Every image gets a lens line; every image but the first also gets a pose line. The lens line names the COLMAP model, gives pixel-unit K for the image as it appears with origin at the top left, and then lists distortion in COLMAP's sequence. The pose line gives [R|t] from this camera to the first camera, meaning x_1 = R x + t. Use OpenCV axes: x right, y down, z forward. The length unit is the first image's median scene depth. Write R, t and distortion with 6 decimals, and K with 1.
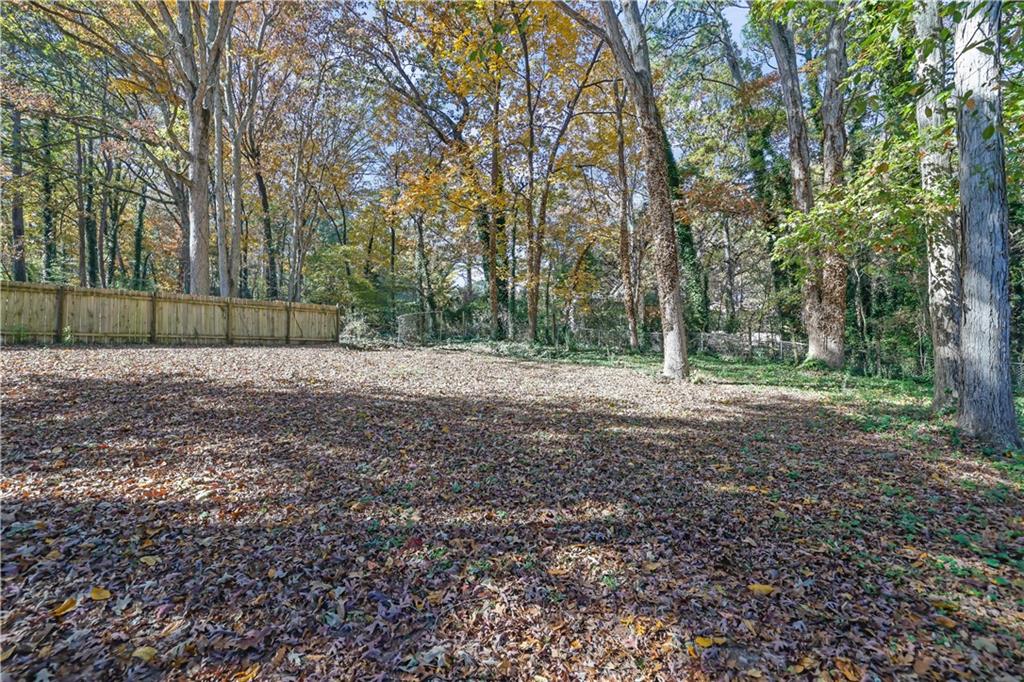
lens RADIAL K [[444.3, 0, 512.5], [0, 444.3, 340.9], [0, 0, 1]] dist [-0.036153, 0.007134]
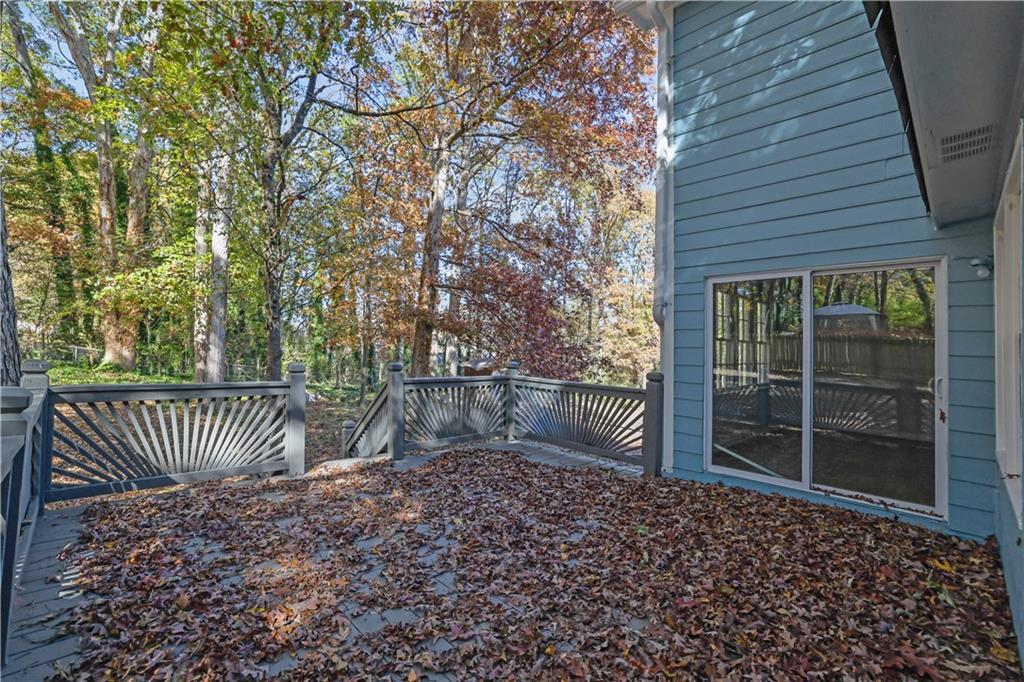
lens RADIAL K [[444.3, 0, 513.2], [0, 444.3, 338.7], [0, 0, 1]] dist [-0.036153, 0.007134]
pose [[0.158632, 0.019250, 0.987150, -0.521019], [-0.051148, 0.998628, -0.011255, -0.103944], [-0.986012, -0.048706, 0.159398, -0.508078]]
